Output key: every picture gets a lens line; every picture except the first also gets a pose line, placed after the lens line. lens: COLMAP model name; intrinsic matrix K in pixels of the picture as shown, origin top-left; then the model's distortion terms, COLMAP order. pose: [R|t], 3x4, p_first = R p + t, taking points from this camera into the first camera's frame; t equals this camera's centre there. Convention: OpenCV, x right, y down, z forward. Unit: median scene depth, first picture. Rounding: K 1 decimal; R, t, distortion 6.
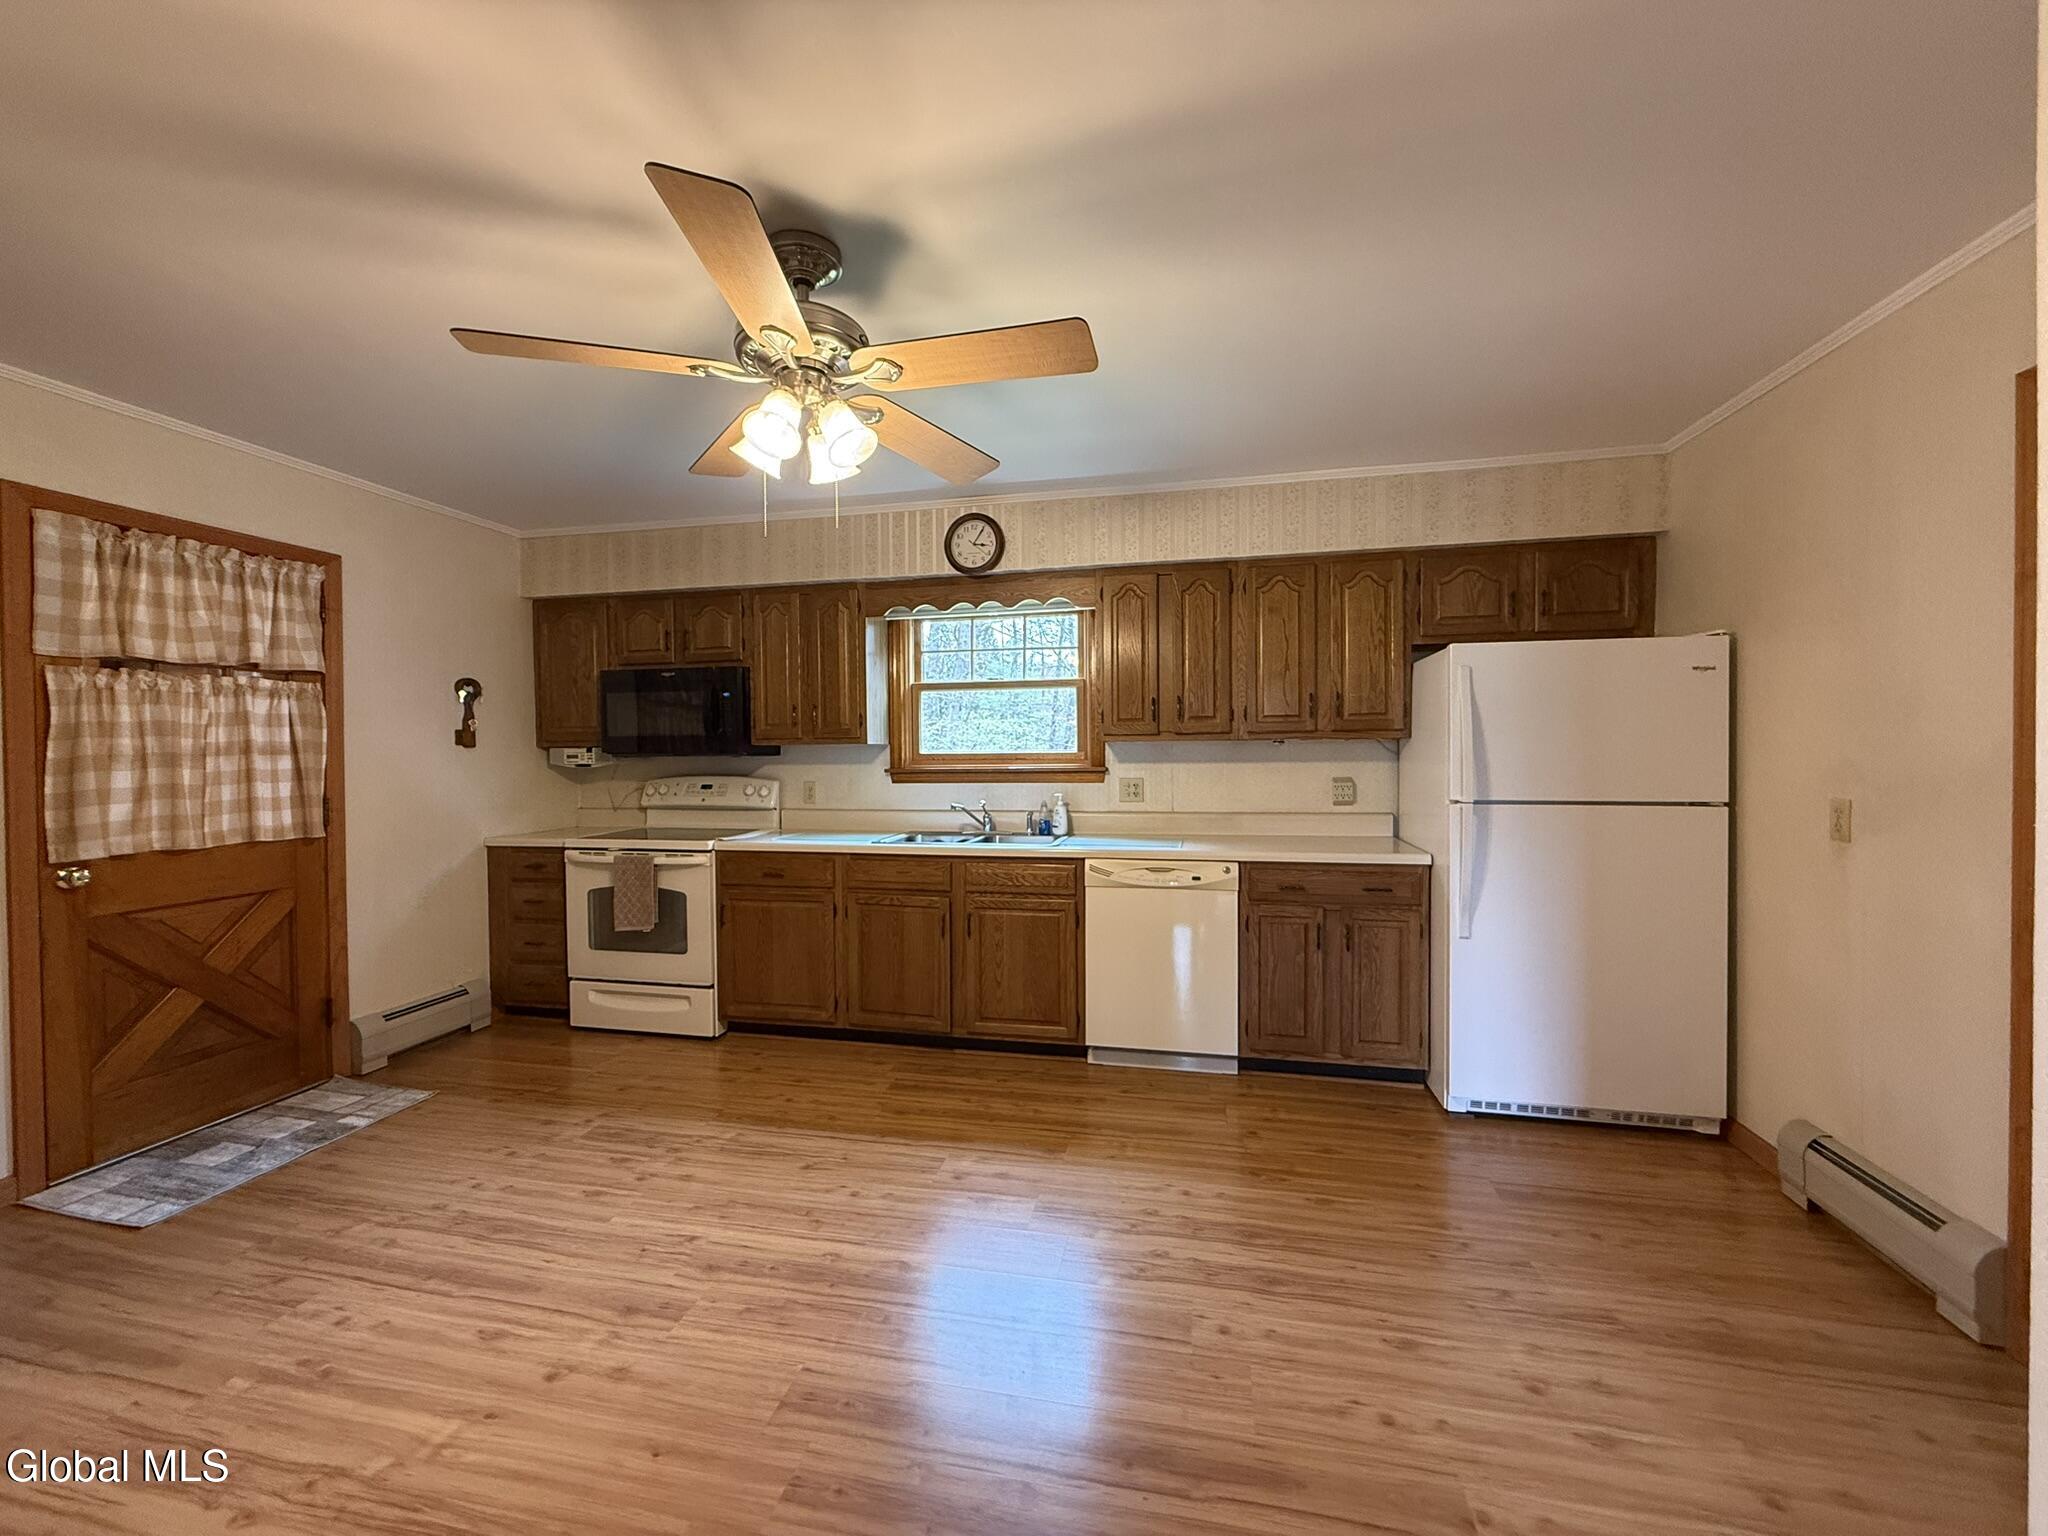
lens RADIAL K [[810.2, 0, 1016.9], [0, 810.2, 767.3], [0, 0, 1]] dist [-0.000656, -0.000308]
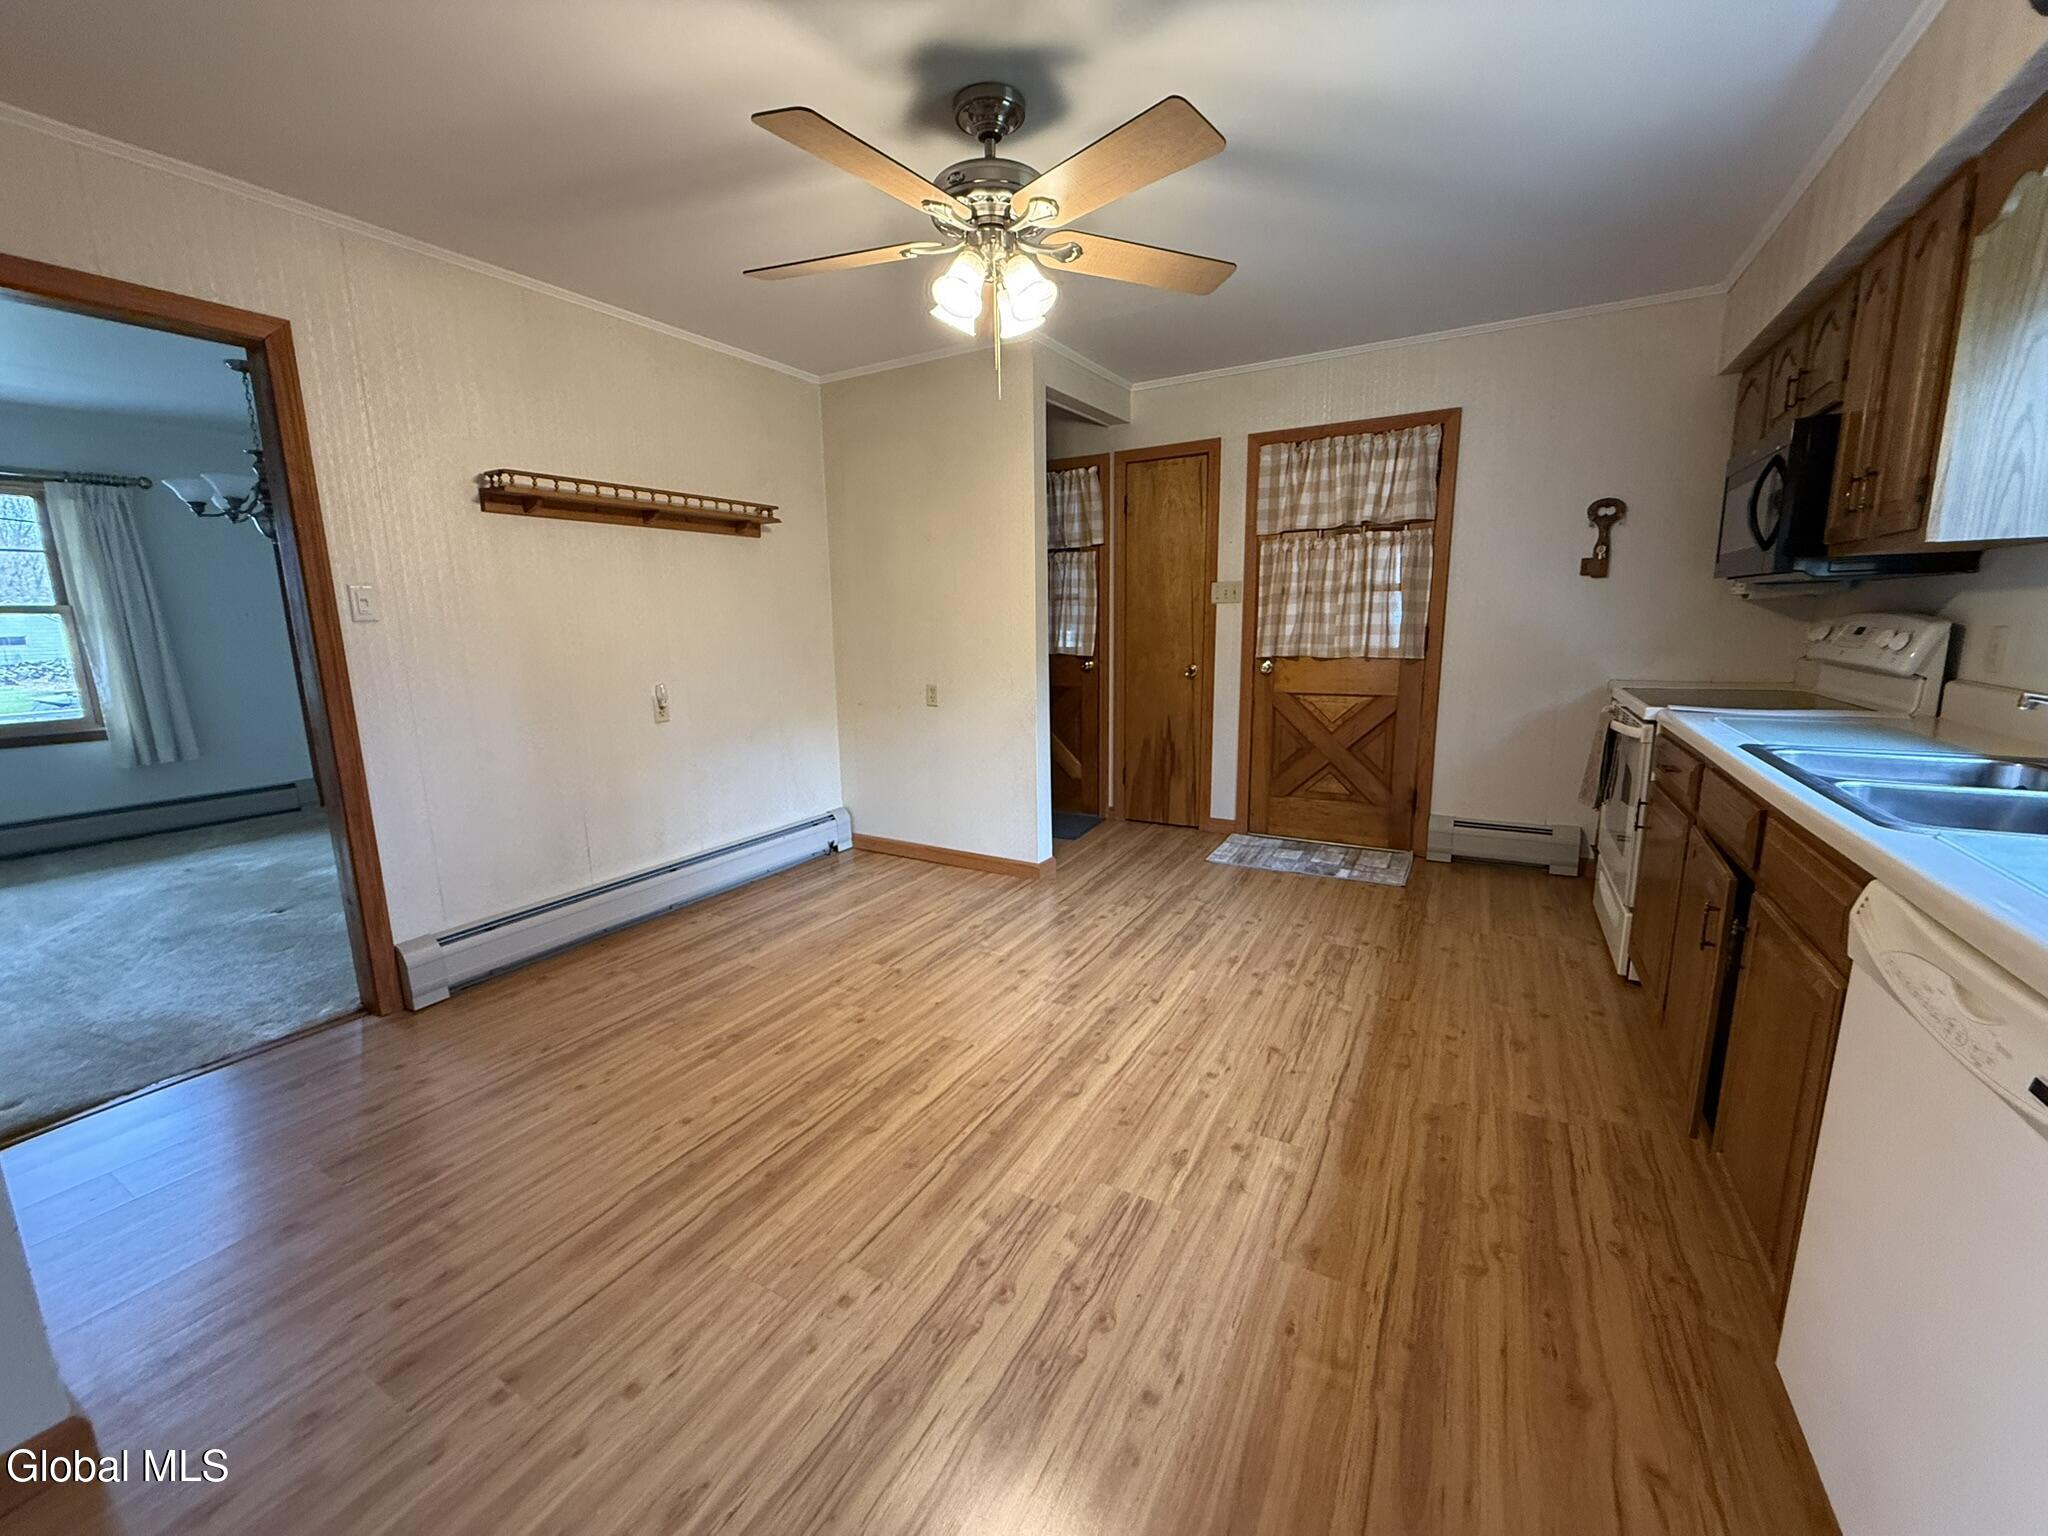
lens RADIAL K [[813.1, 0, 1020.0], [0, 813.1, 764.6], [0, 0, 1]] dist [-0.000583, -0.000161]
pose [[-0.297421, 0.185425, -0.936567, 0.640400], [0.003706, 0.981176, 0.193079, 0.004271], [0.954739, 0.053955, -0.292510, 1.012702]]
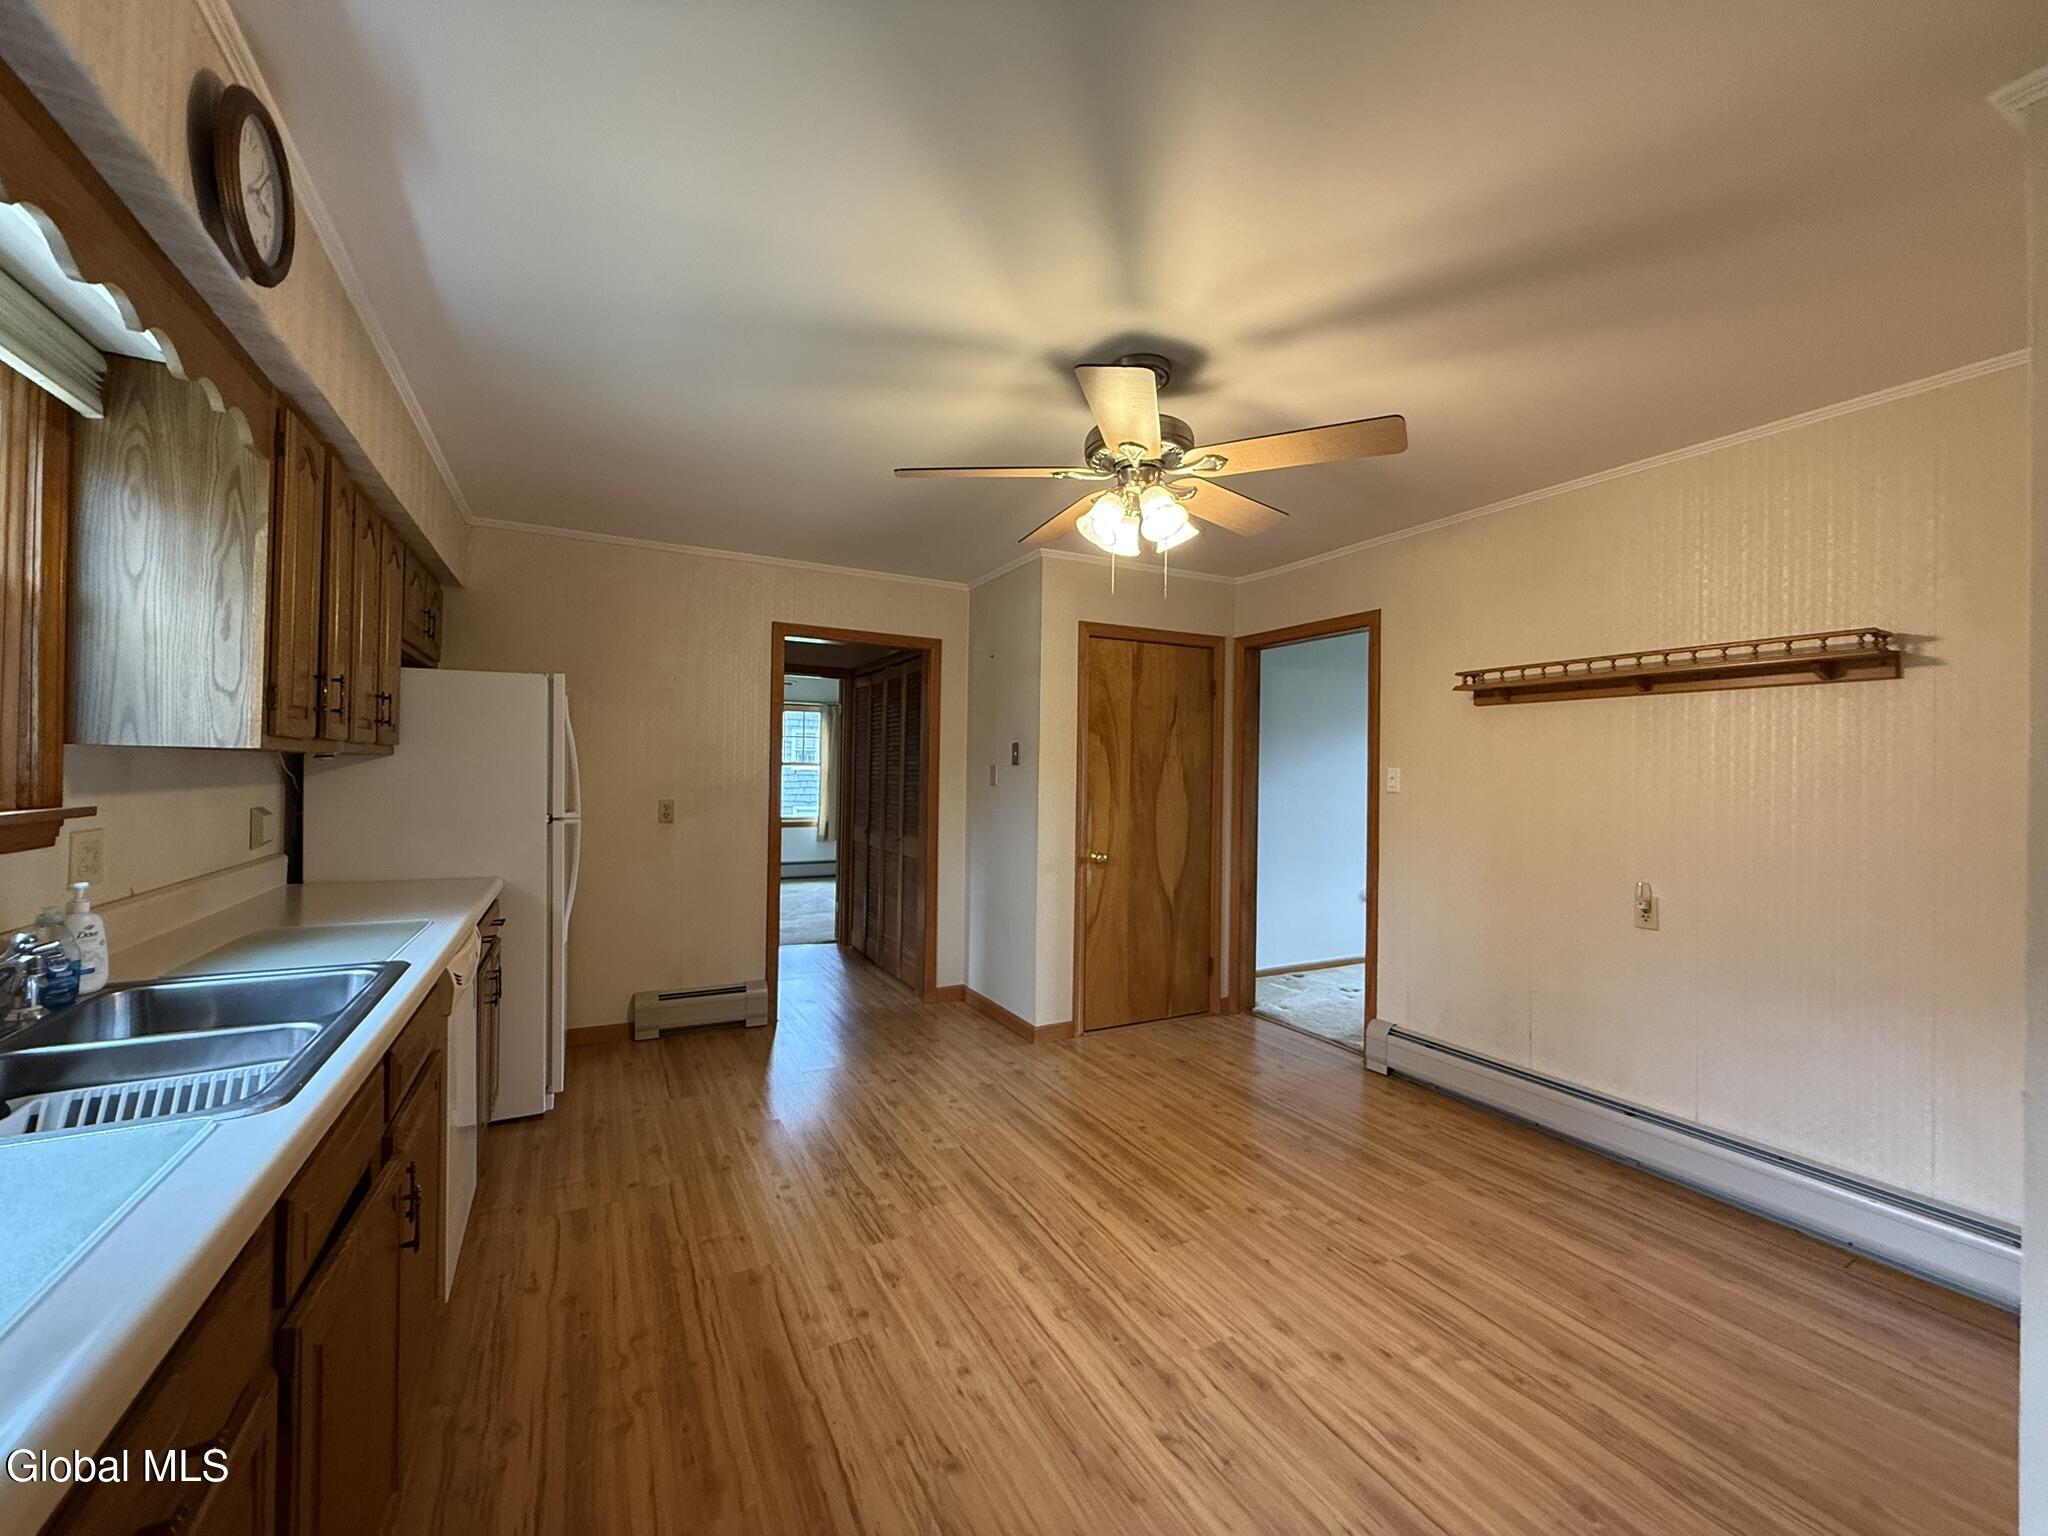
lens RADIAL K [[810.2, 0, 1016.9], [0, 810.2, 767.3], [0, 0, 1]] dist [-0.000656, -0.000308]
pose [[-0.645265, 0.002777, 0.763953, -0.780301], [0.005653, 0.999983, 0.001140, -0.029954], [-0.763938, 0.005054, -0.645270, 1.399892]]
